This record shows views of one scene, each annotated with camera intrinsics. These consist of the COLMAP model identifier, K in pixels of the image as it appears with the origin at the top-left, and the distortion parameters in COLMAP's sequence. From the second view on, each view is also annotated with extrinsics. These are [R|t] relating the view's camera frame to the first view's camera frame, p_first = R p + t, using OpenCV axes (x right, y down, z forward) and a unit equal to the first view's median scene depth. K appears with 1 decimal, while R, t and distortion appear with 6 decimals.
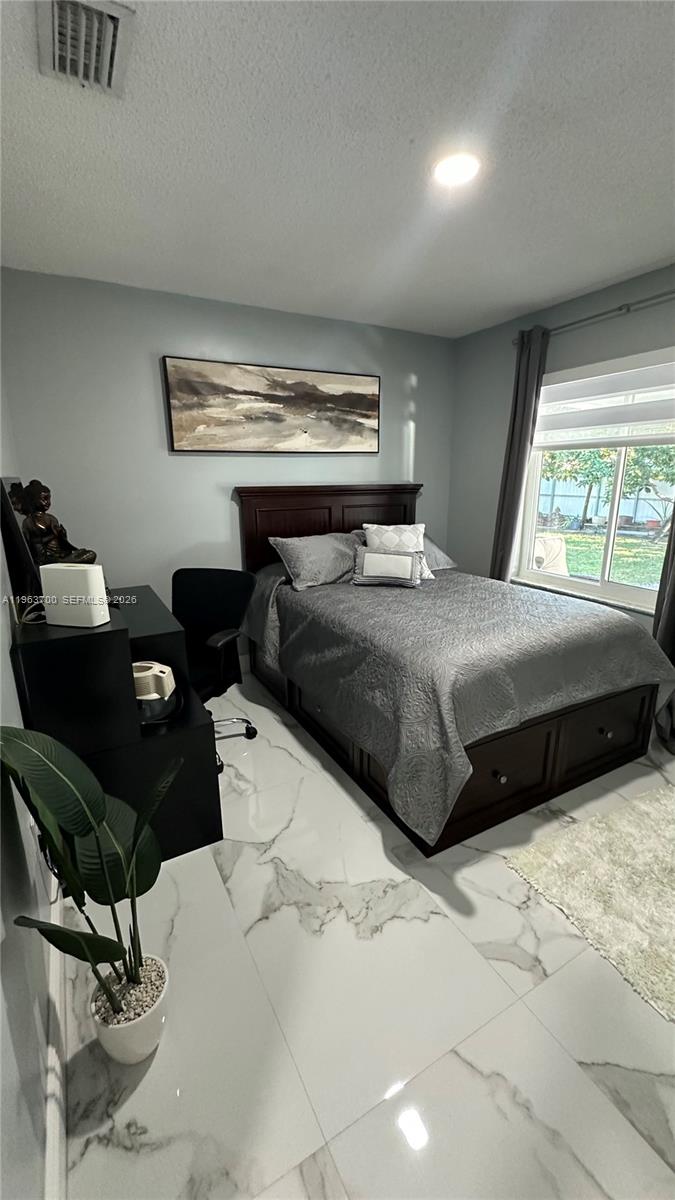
lens RADIAL K [[484.2, 0, 343.0], [0, 484.2, 599.1], [0, 0, 1]] dist [-0.005640, 0.000377]
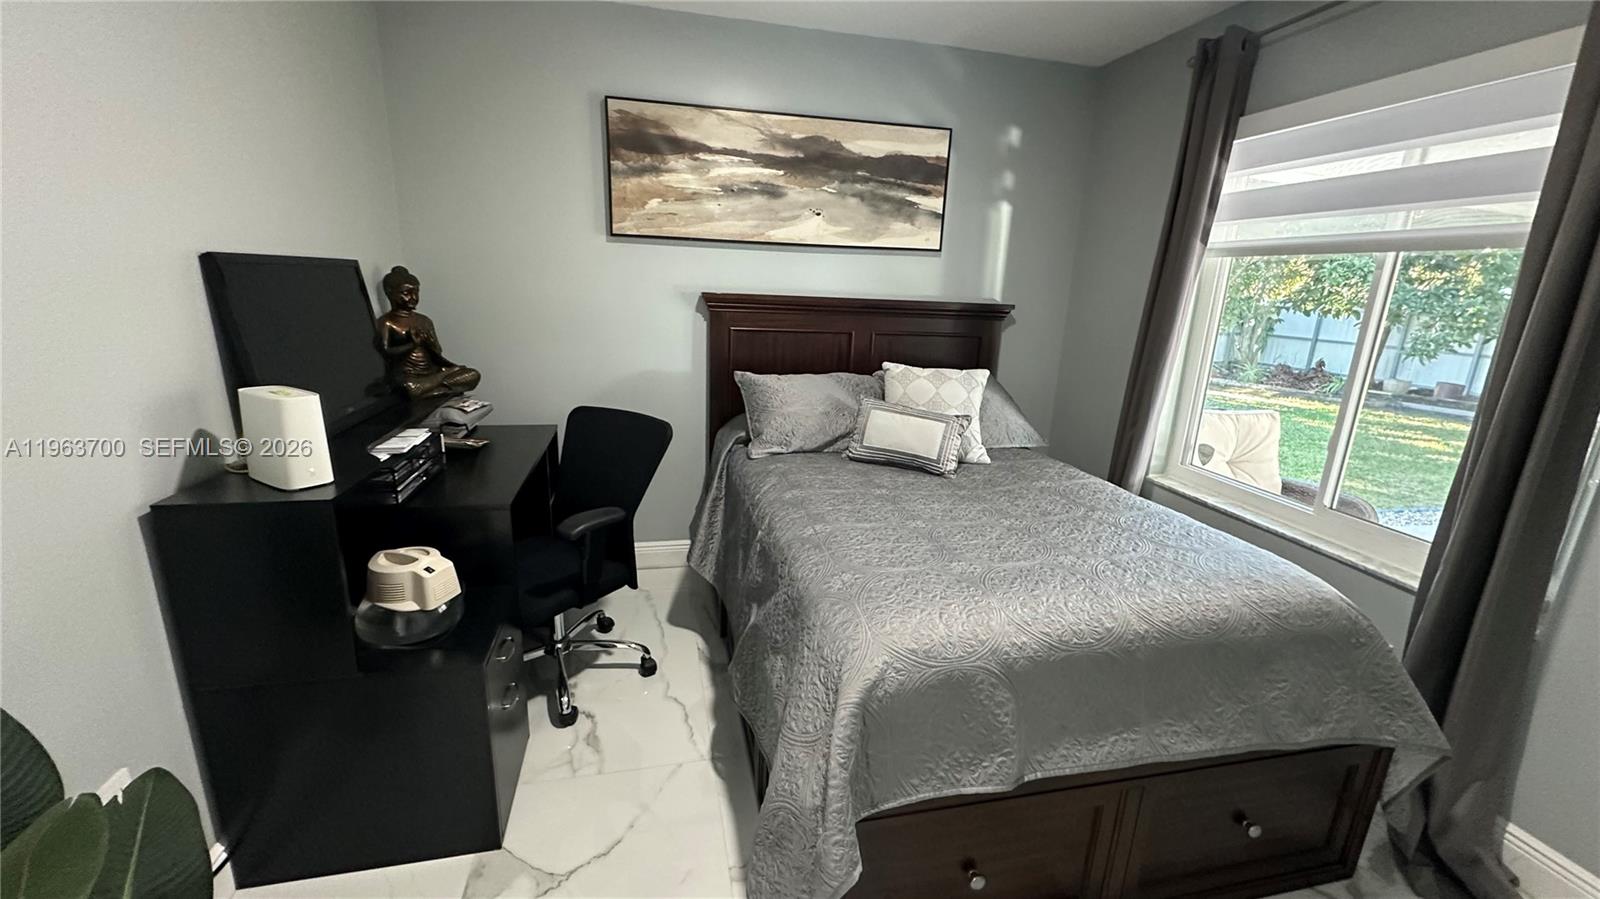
lens RADIAL K [[645.5, 0, 801.7], [0, 645.5, 447.7], [0, 0, 1]] dist [-0.005640, 0.000377]
pose [[0.959184, 0.112769, -0.259324, 0.183123], [-0.114681, 0.993372, 0.007796, -0.043768], [0.258485, 0.022262, 0.965759, 0.189216]]
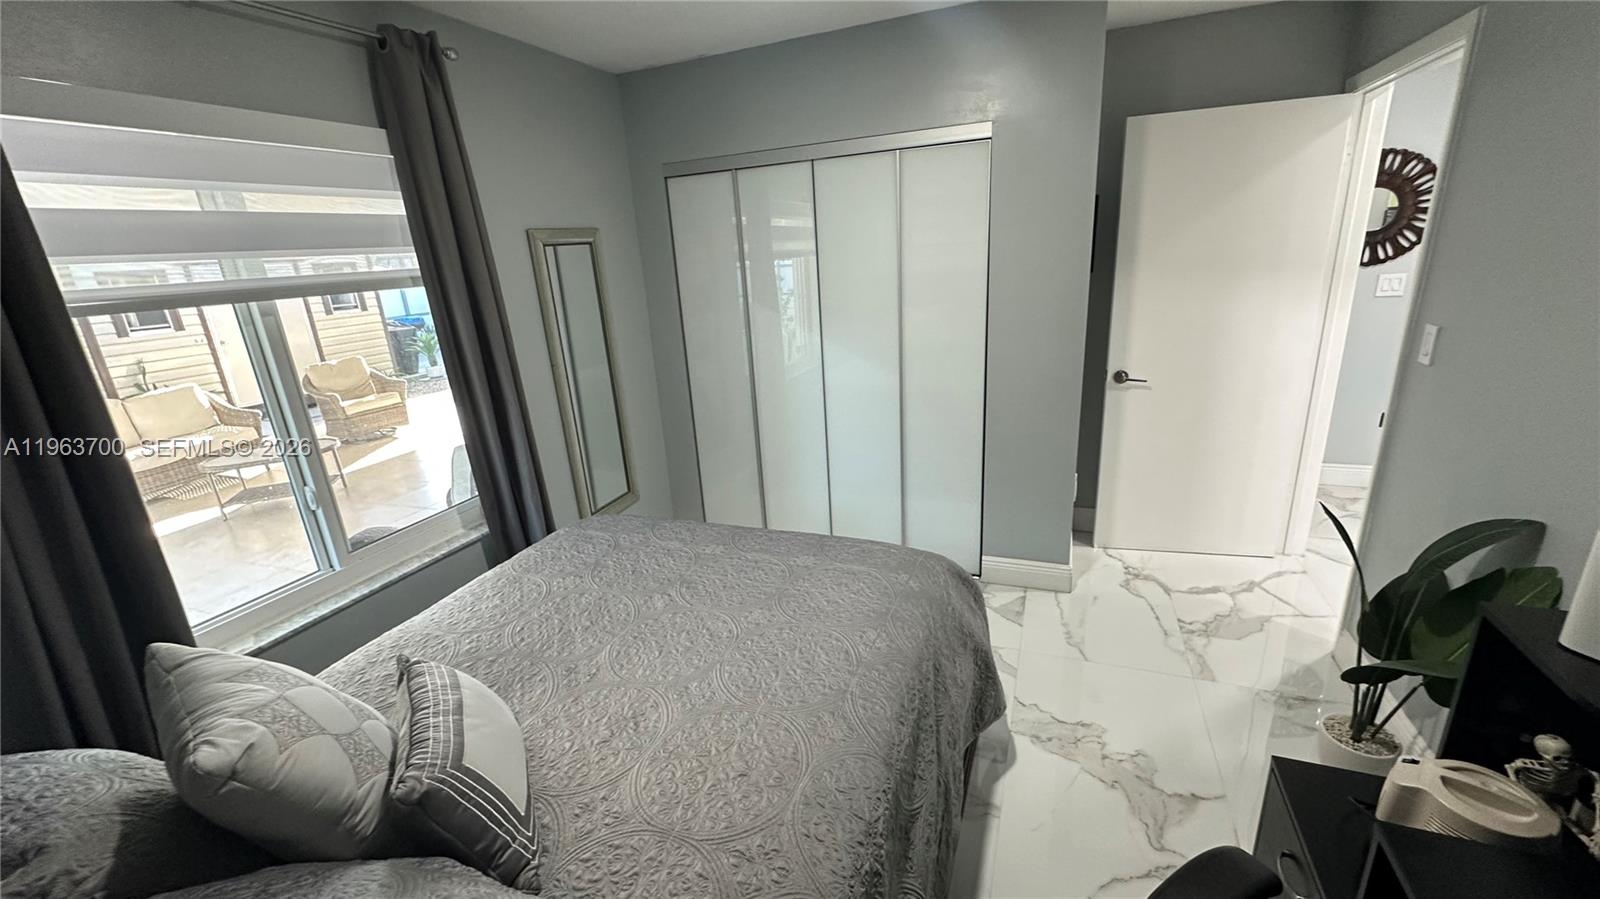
lens RADIAL K [[645.5, 0, 802.2], [0, 645.5, 452.1], [0, 0, 1]] dist [-0.005640, 0.000377]
pose [[-0.623122, -0.197396, 0.756805, -0.257933], [0.272418, 0.852259, 0.446591, -0.318081], [-0.733149, 0.484447, -0.477287, 0.965168]]
